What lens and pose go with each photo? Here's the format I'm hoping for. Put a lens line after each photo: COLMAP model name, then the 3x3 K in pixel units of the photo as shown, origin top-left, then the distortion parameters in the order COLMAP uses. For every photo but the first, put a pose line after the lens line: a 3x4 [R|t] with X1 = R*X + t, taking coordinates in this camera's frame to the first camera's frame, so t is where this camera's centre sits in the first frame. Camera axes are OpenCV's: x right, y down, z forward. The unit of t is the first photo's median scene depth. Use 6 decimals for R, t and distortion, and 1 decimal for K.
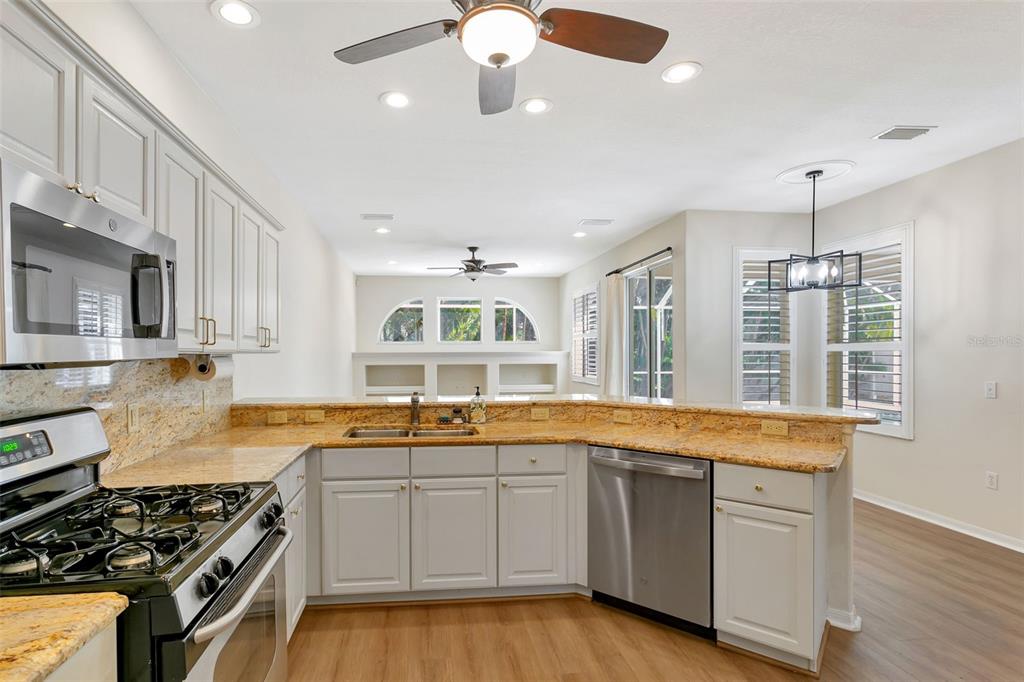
lens RADIAL K [[499.0, 0, 488.0], [0, 499.0, 354.1], [0, 0, 1]] dist [0.004713, 0.001116]
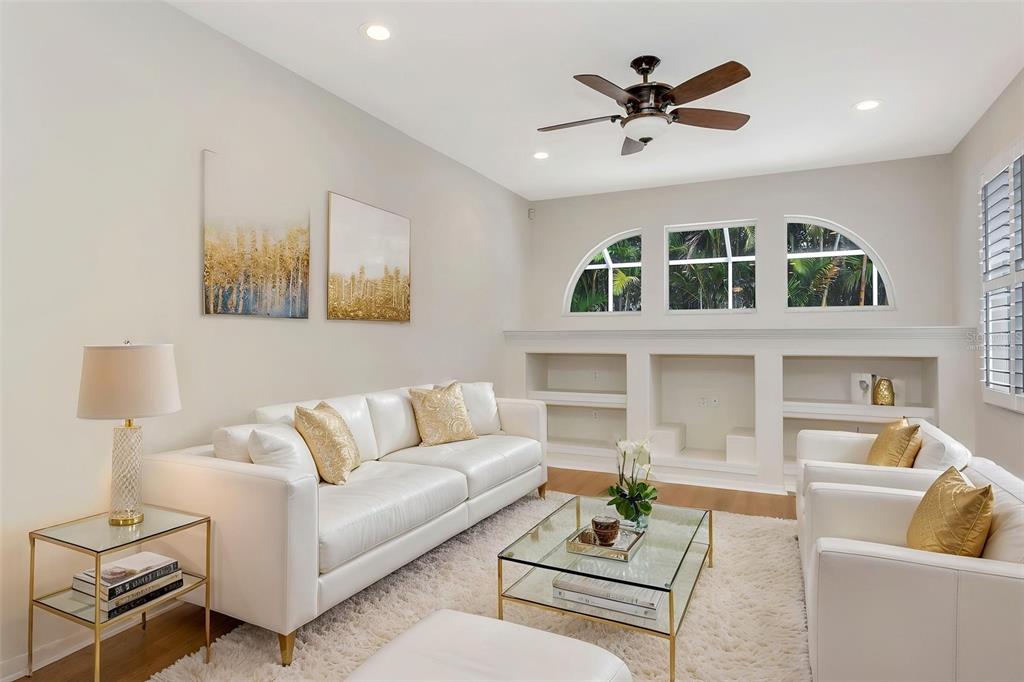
lens RADIAL K [[581.8, 0, 520.9], [0, 581.8, 339.1], [0, 0, 1]] dist [-0.000196, 0.000830]
pose [[0.846380, 0.006272, -0.532543, 0.135960], [-0.009461, 0.999950, -0.003258, 0.011952], [0.532496, 0.007796, 0.846397, 0.556847]]
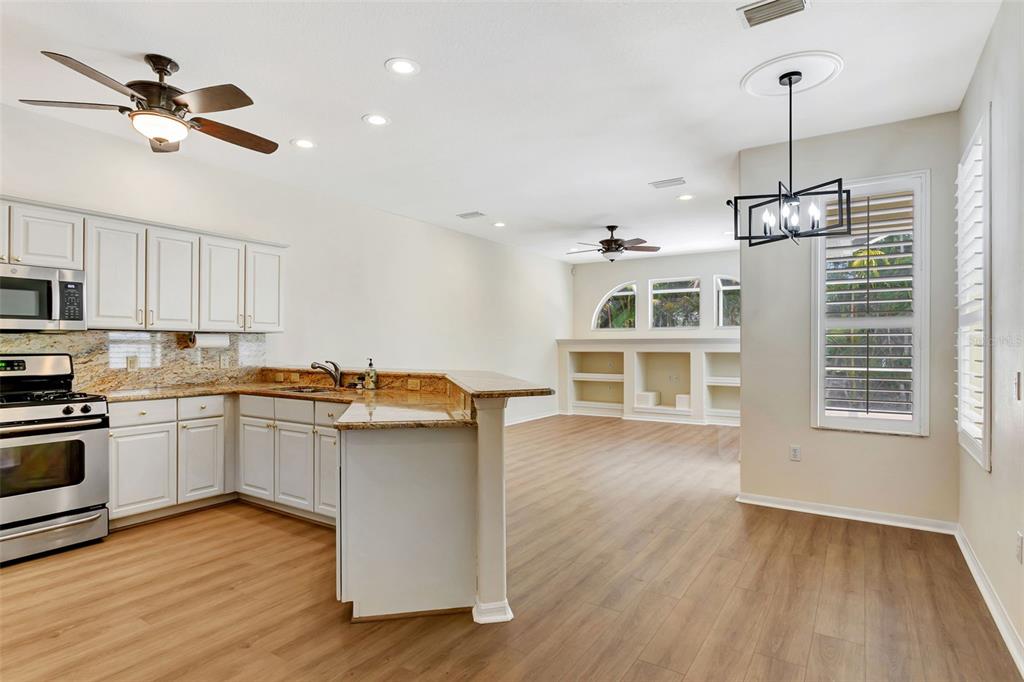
lens RADIAL K [[547.3, 0, 531.6], [0, 547.3, 345.9], [0, 0, 1]] dist [0.000626, -0.000276]
pose [[0.784041, 0.004121, -0.620695, 0.497574], [-0.005719, 0.999983, -0.000585, 0.014940], [0.620682, 0.004008, 0.784052, 0.093287]]
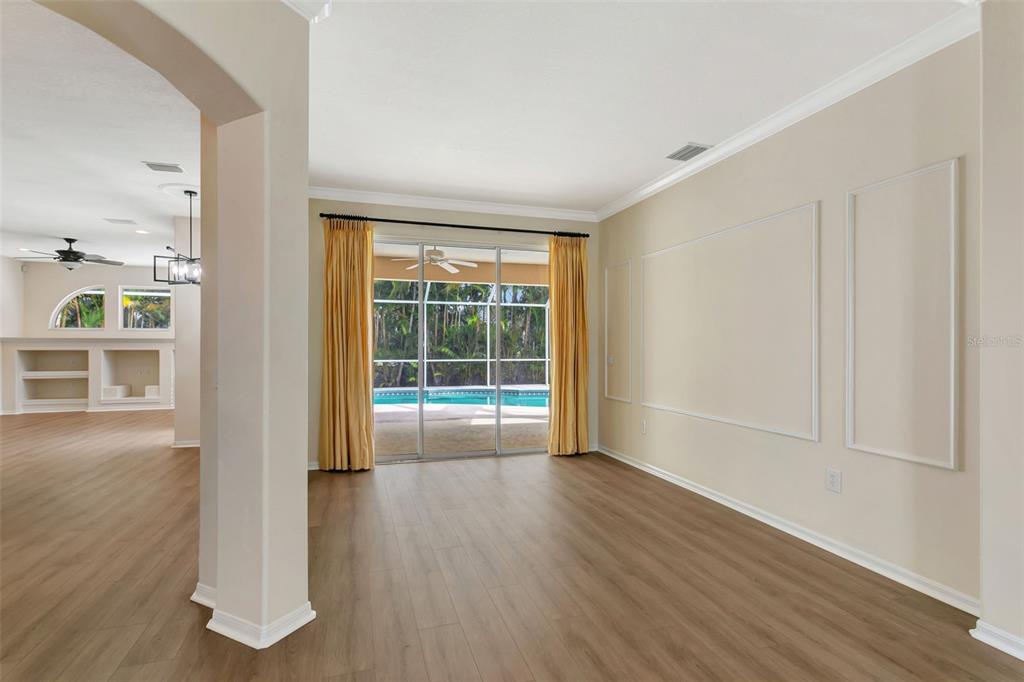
lens RADIAL K [[499.0, 0, 506.5], [0, 499.0, 345.0], [0, 0, 1]] dist [0.004713, 0.001116]
pose [[0.985762, 0.004770, 0.168076, 0.716987], [-0.004032, 0.999981, -0.004732, 0.015892], [-0.168096, 0.003987, 0.985763, -0.219025]]
